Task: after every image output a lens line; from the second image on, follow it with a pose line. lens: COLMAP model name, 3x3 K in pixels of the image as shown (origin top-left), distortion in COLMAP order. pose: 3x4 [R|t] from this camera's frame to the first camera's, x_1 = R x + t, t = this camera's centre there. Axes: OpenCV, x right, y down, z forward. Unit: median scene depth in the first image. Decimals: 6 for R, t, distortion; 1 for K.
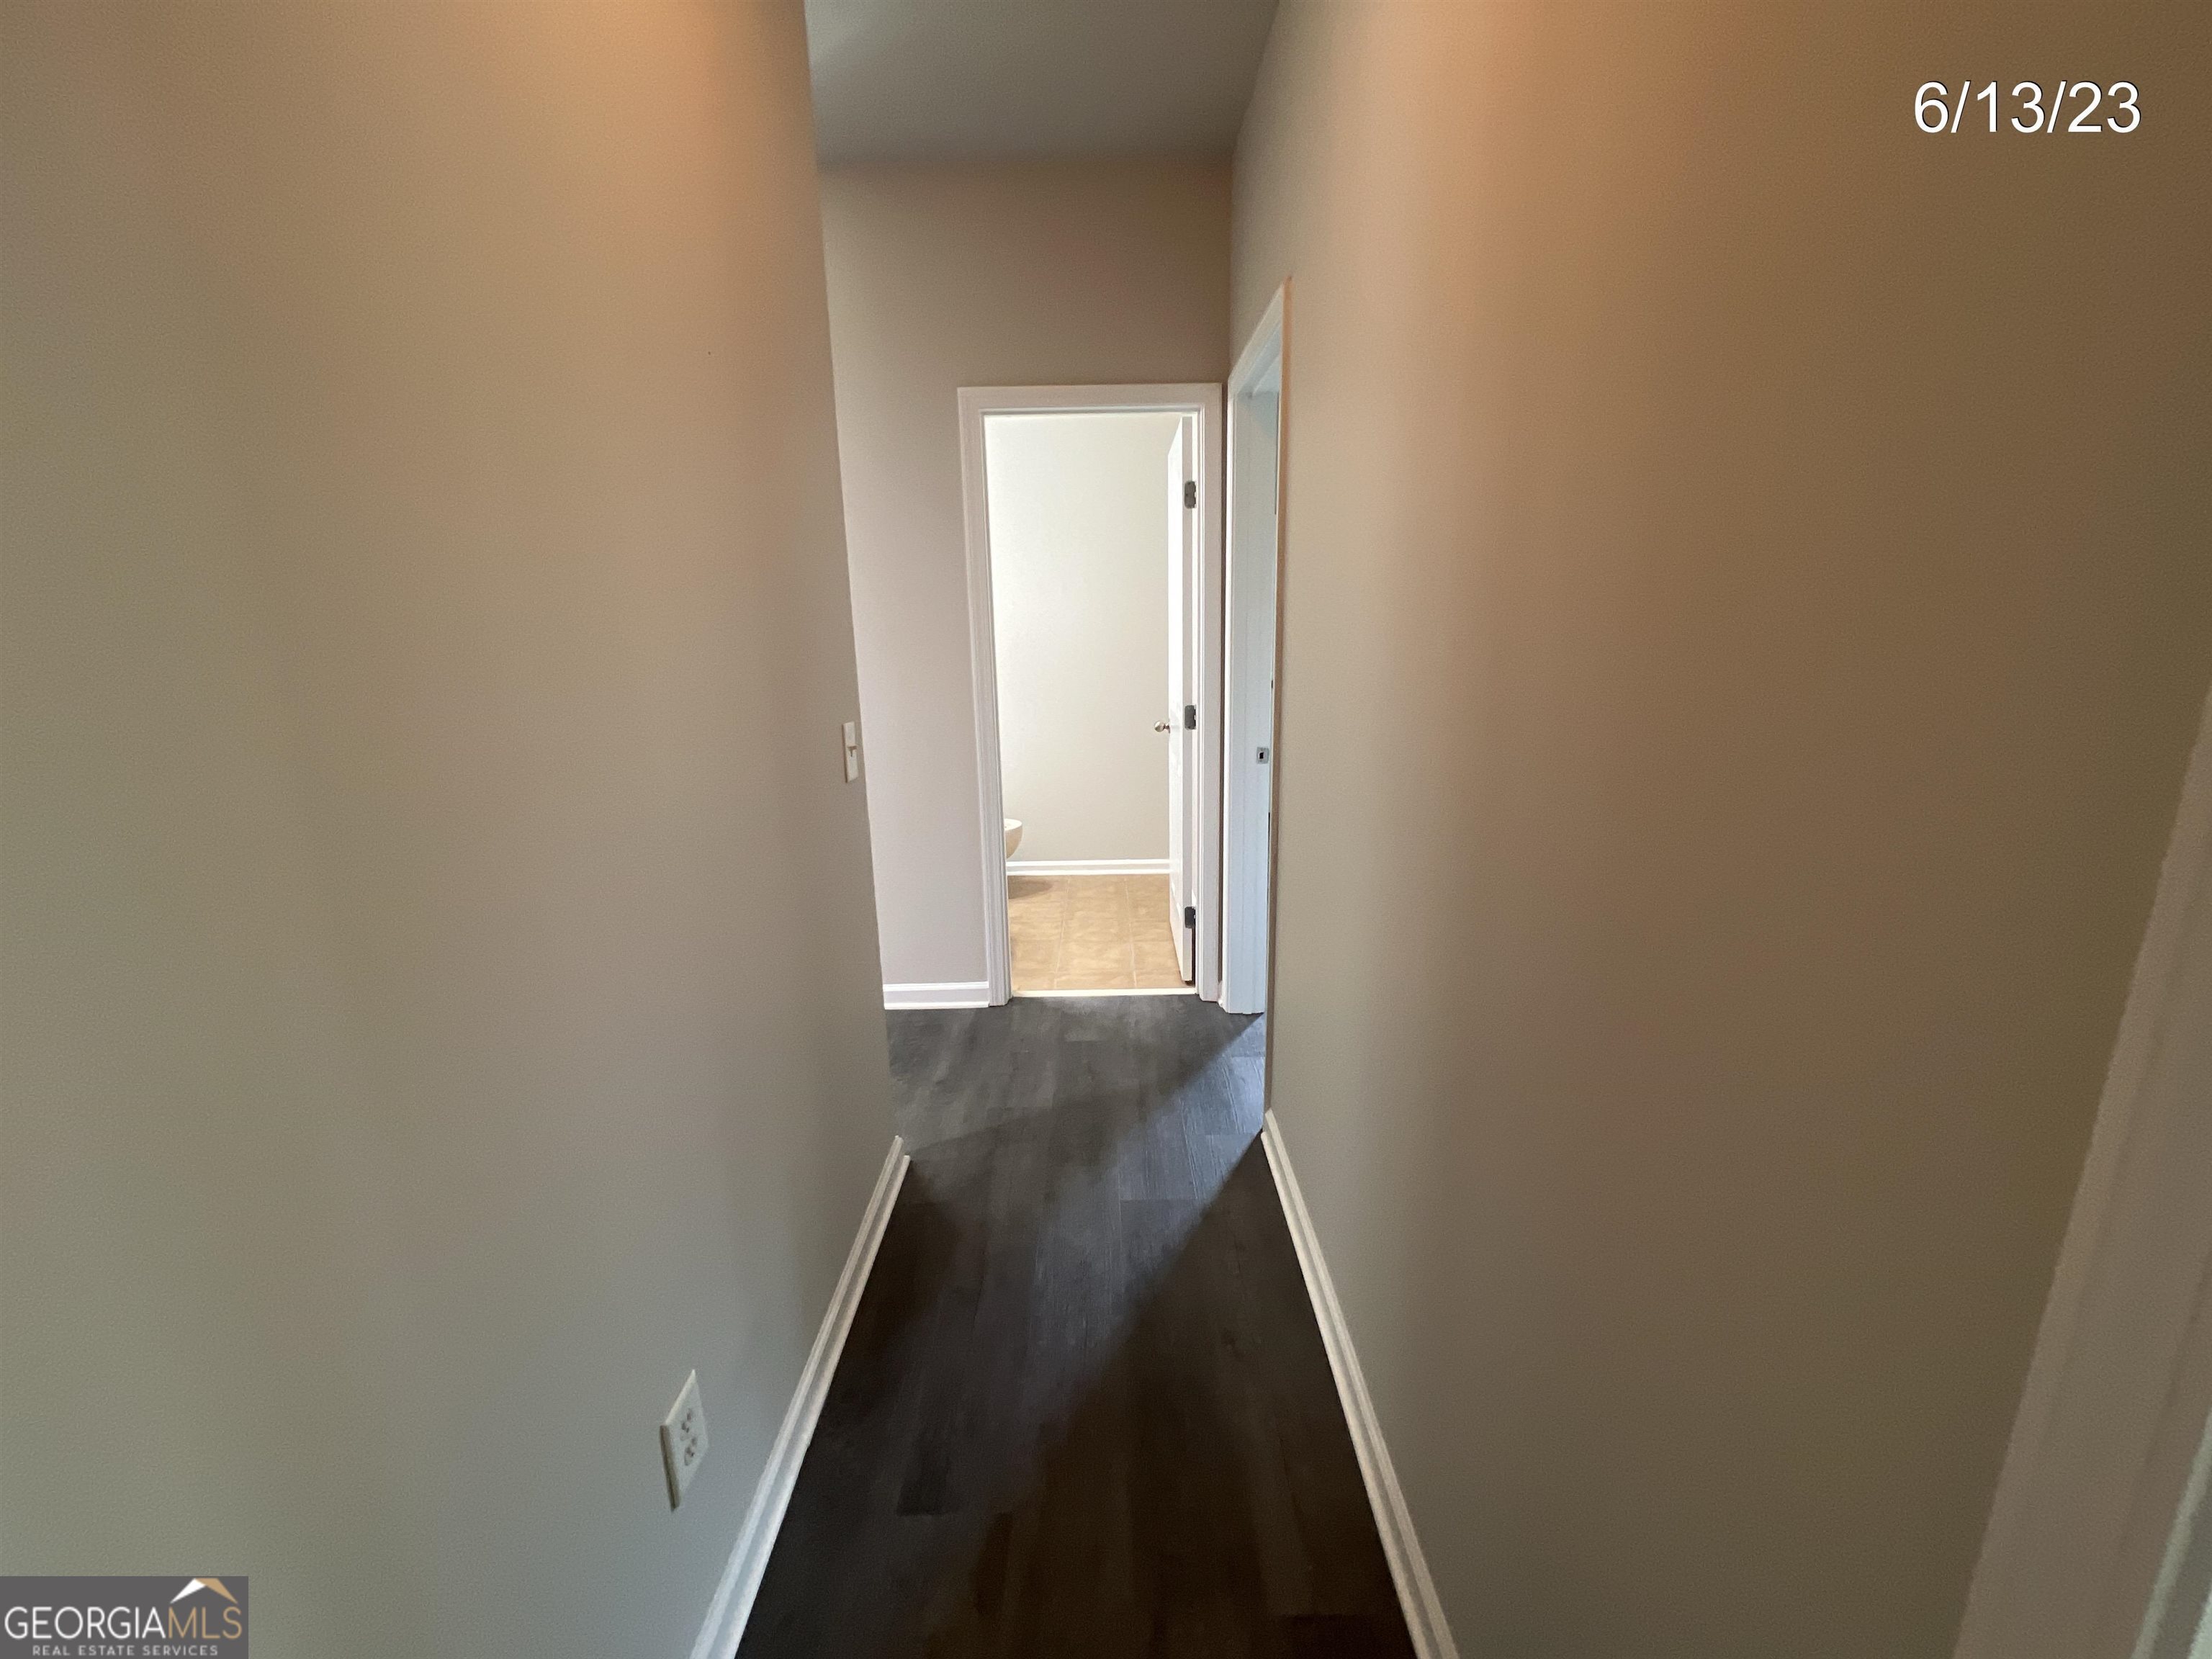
lens RADIAL K [[875.0, 0, 1106.0], [0, 875.0, 829.5], [0, 0, 1]] dist [0.000591, -0.000086]
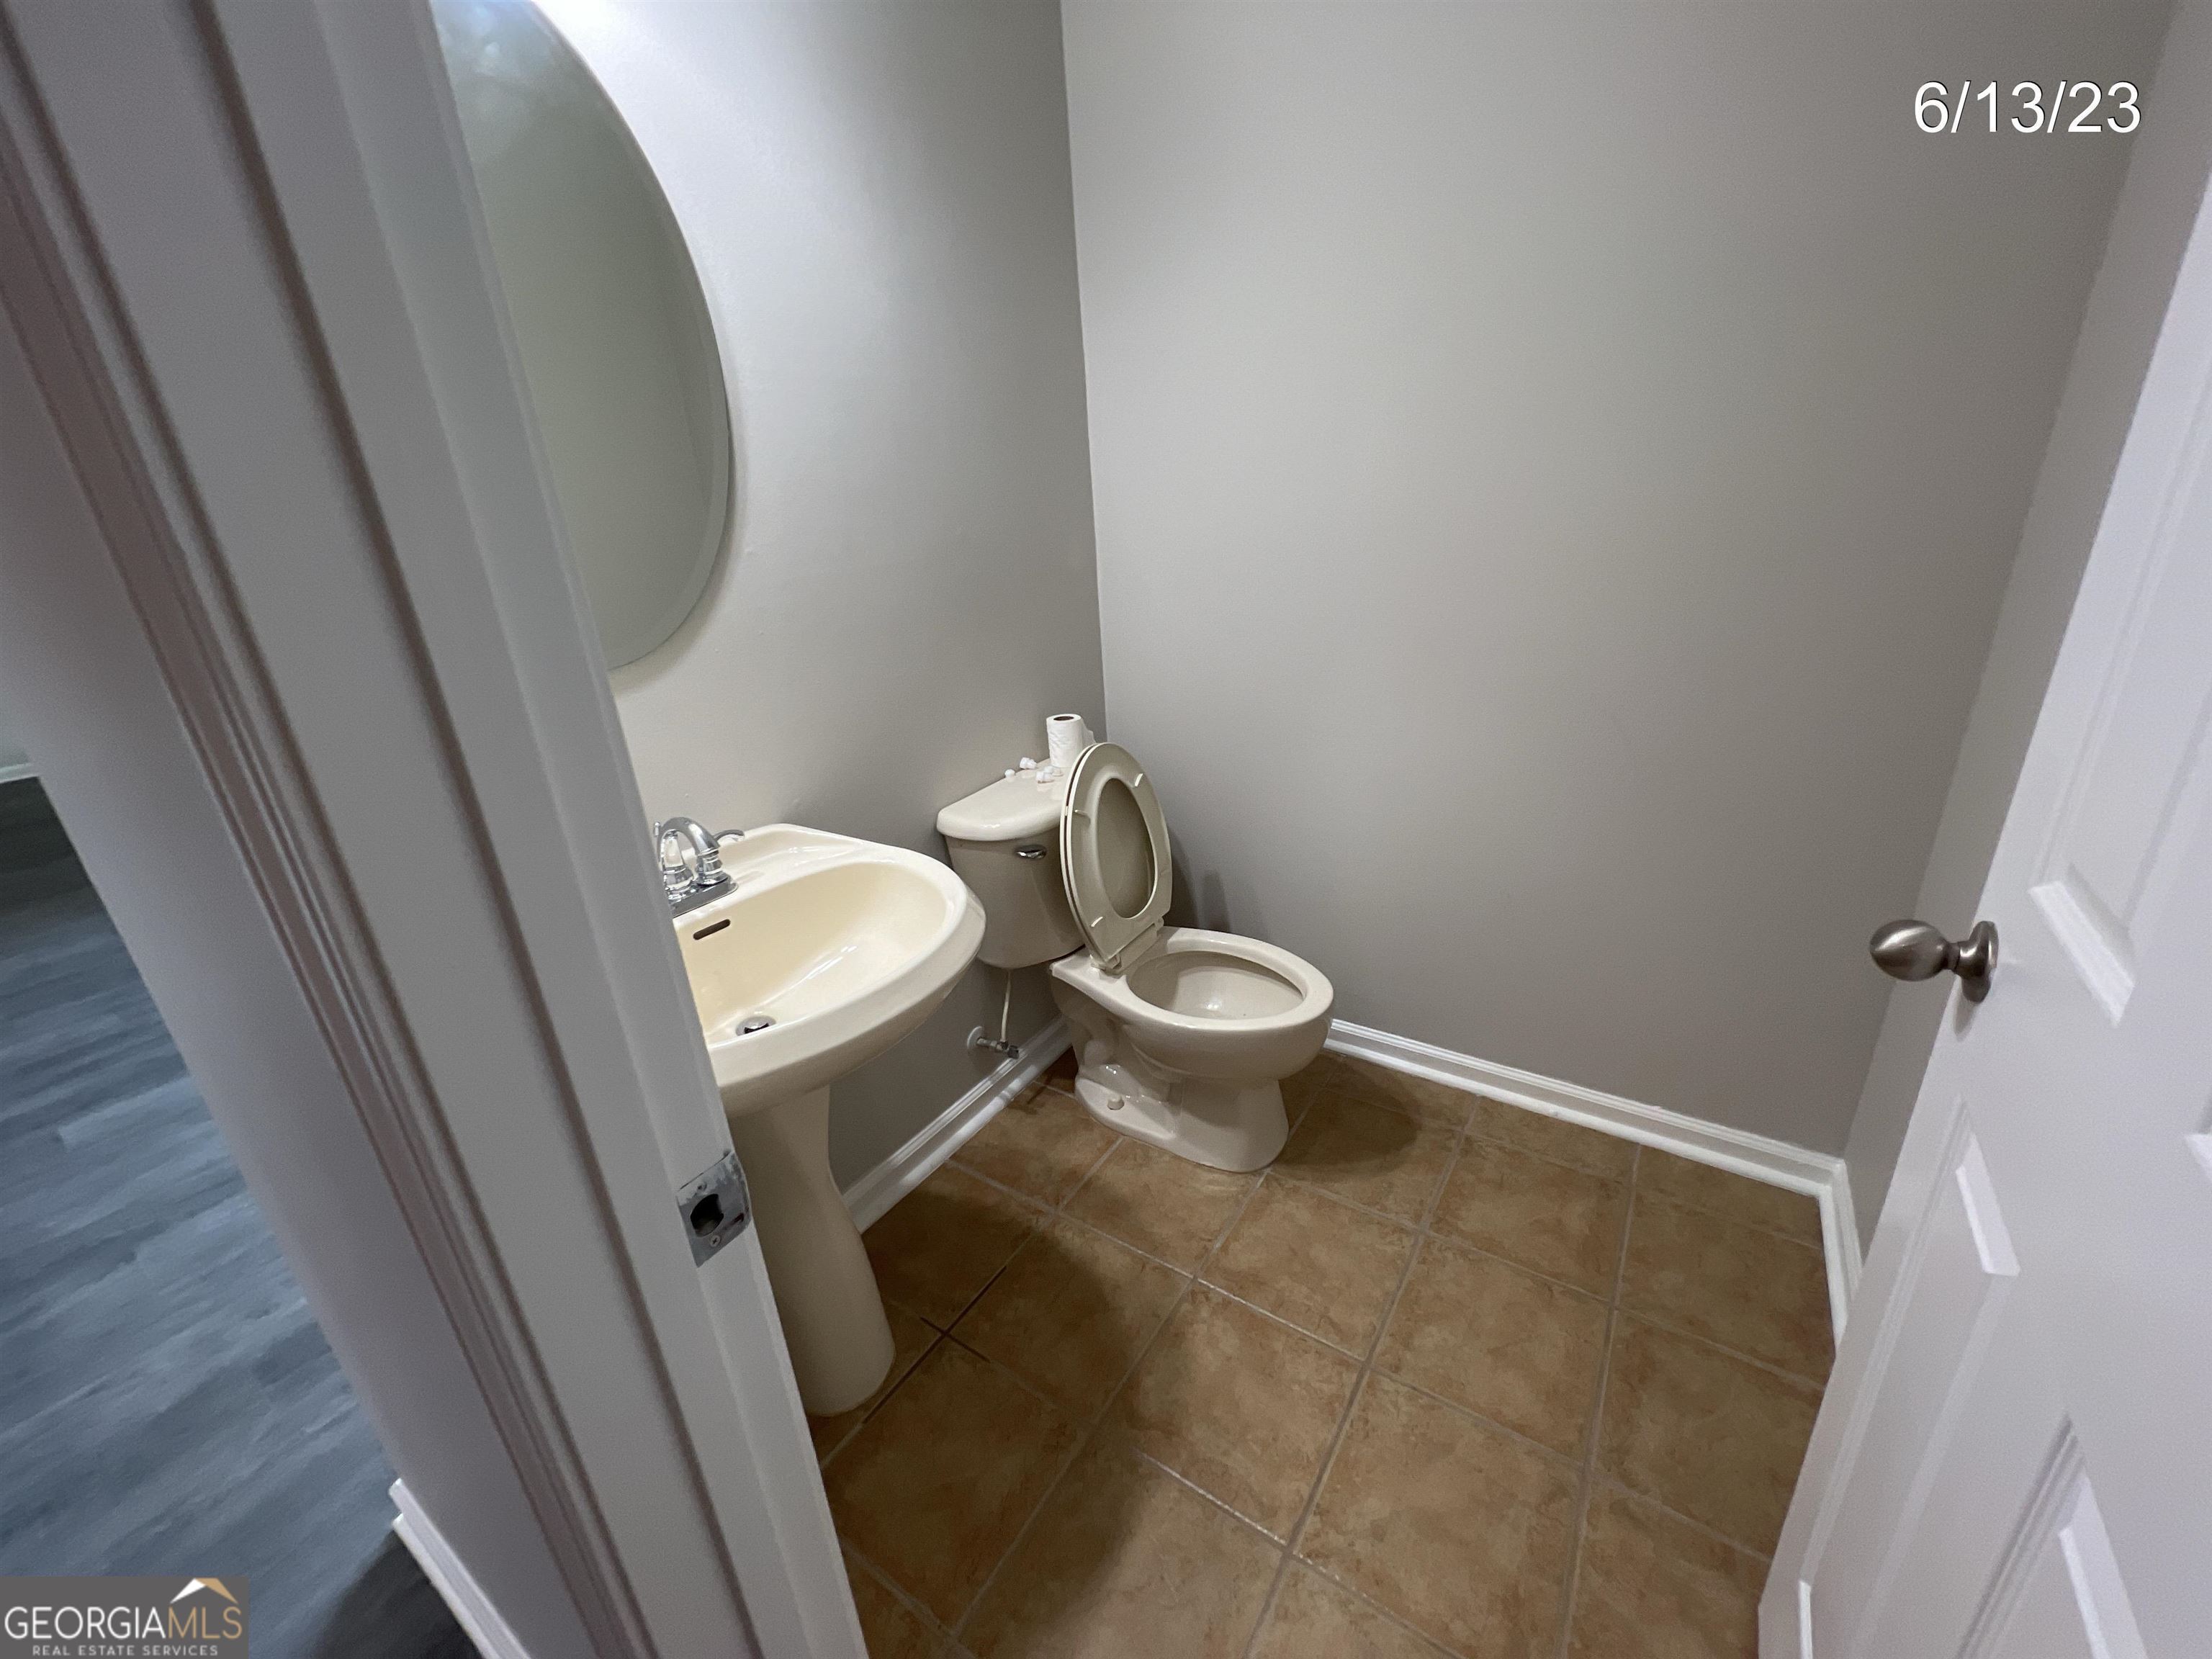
lens RADIAL K [[875.0, 0, 1106.0], [0, 875.0, 829.5], [0, 0, 1]] dist [0.000591, -0.000086]
pose [[0.826980, 0.162914, -0.538111, 0.014617], [-0.076811, 0.980862, 0.178913, -0.145435], [0.556961, -0.106625, 0.823666, 0.679084]]
